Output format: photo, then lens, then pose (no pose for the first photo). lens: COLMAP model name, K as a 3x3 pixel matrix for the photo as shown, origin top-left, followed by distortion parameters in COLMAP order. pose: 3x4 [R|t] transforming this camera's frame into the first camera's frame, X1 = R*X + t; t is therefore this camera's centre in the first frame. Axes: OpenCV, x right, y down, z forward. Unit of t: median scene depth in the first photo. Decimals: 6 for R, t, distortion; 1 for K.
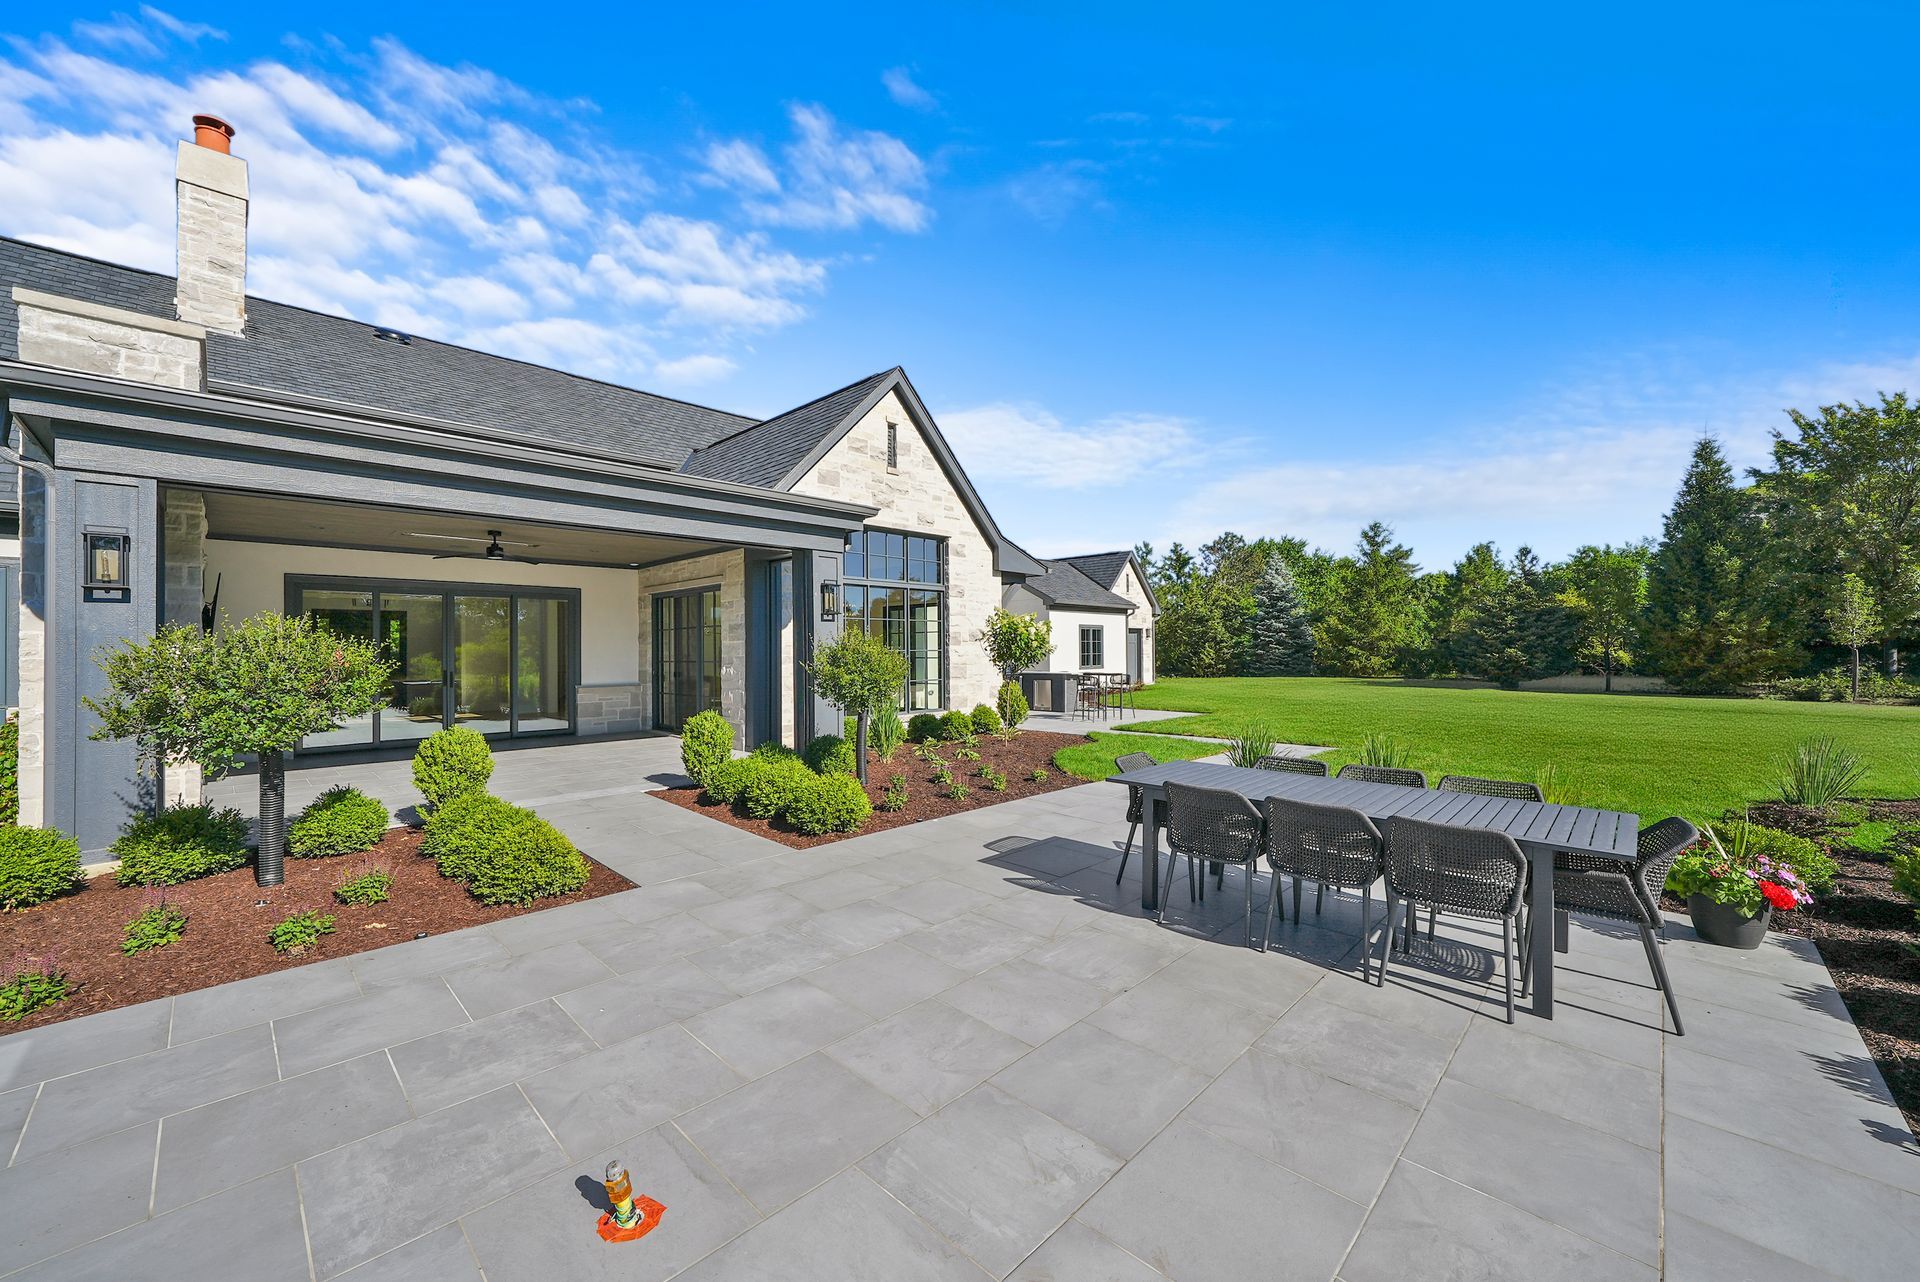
lens RADIAL K [[763.7, 0, 995.0], [0, 763.7, 638.6], [0, 0, 1]] dist [-0.015428, -0.000092]
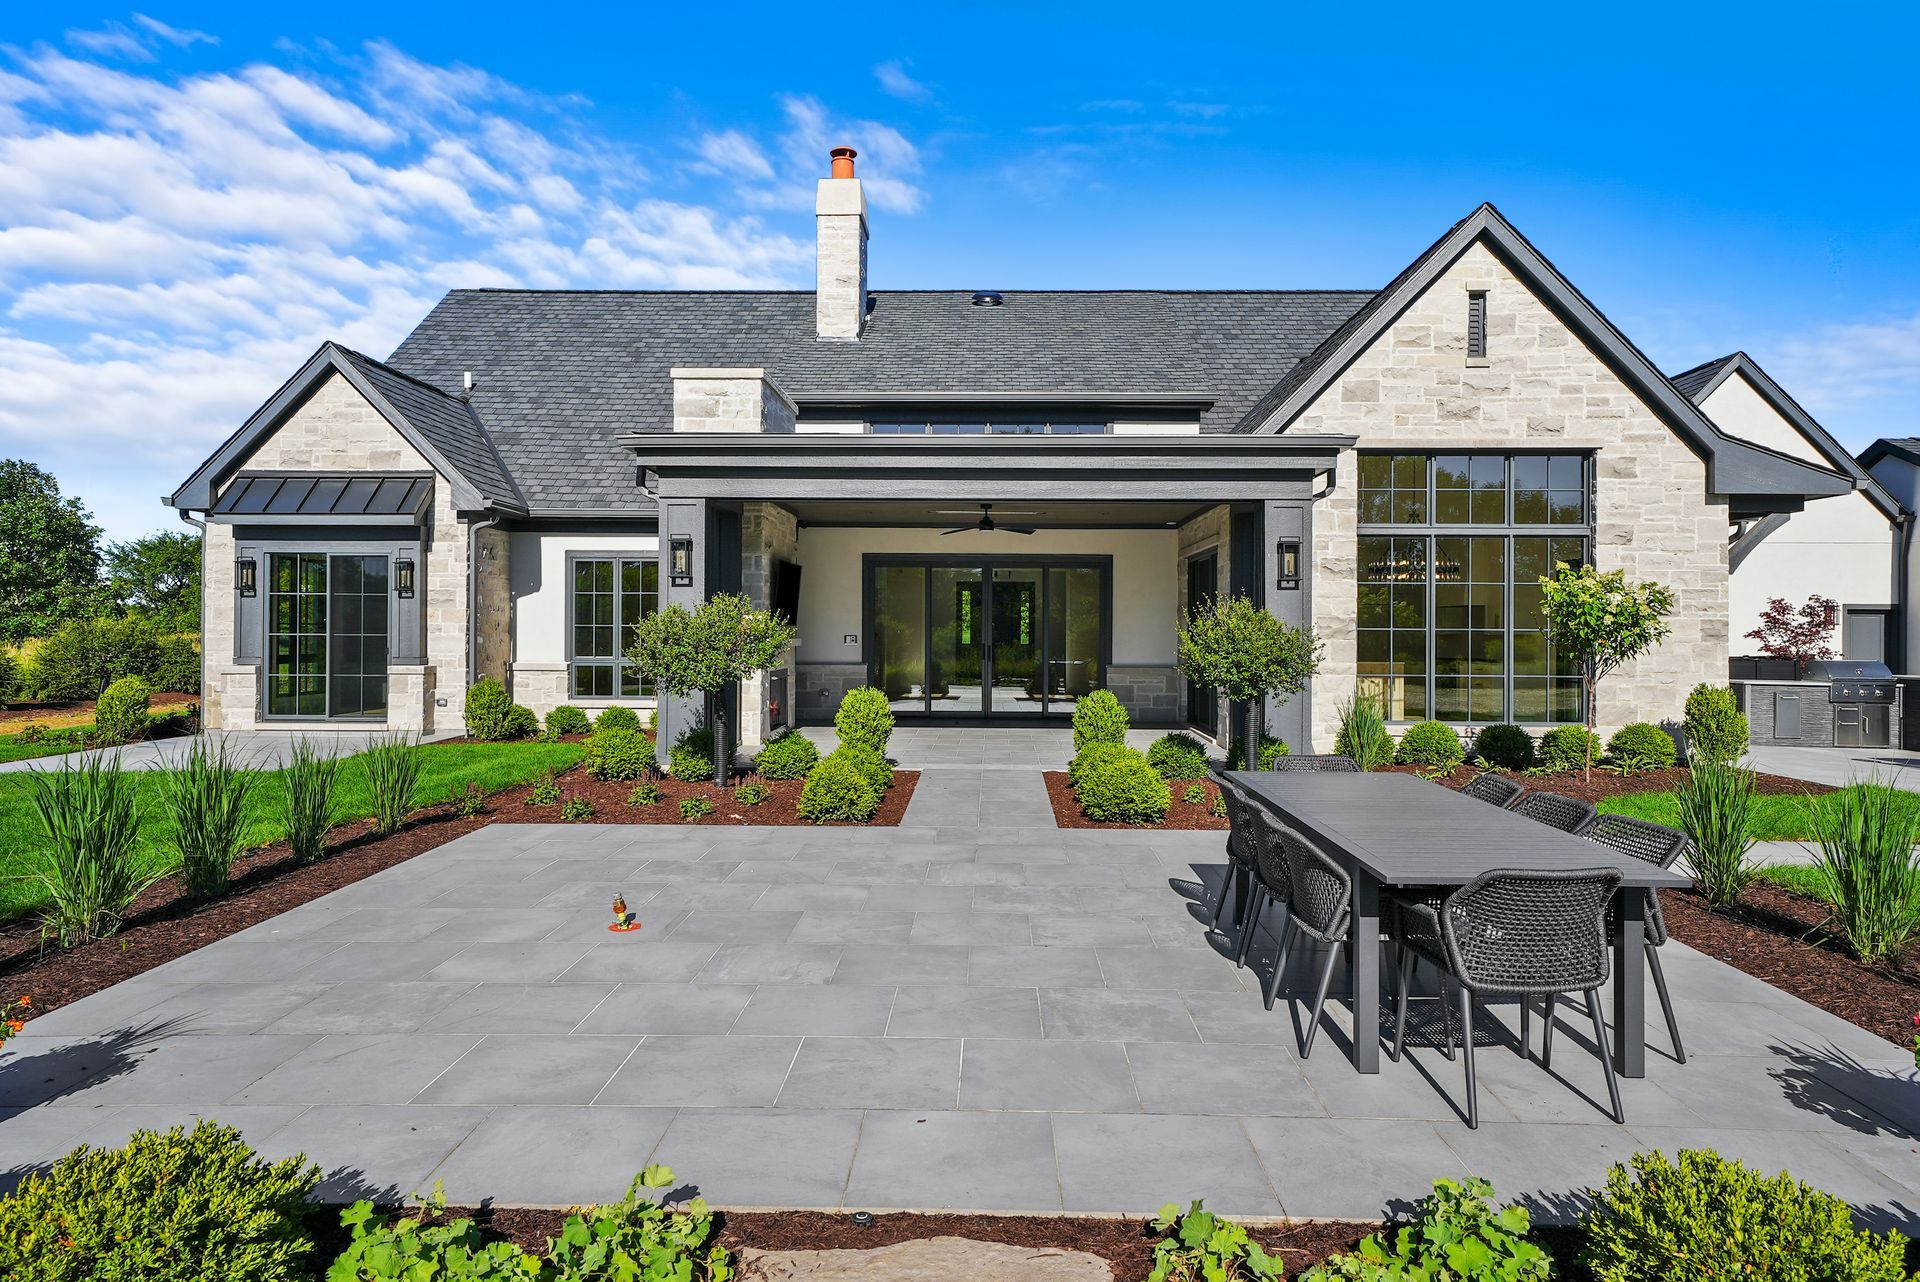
lens RADIAL K [[1240.3, 0, 958.4], [0, 1240.3, 617.1], [0, 0, 1]] dist [0.029779, 0.008104]
pose [[0.640183, 0.003255, -0.768216, 0.792506], [-0.000803, 0.999993, 0.003568, 0.001978], [0.768222, -0.001667, 0.640181, -0.104518]]
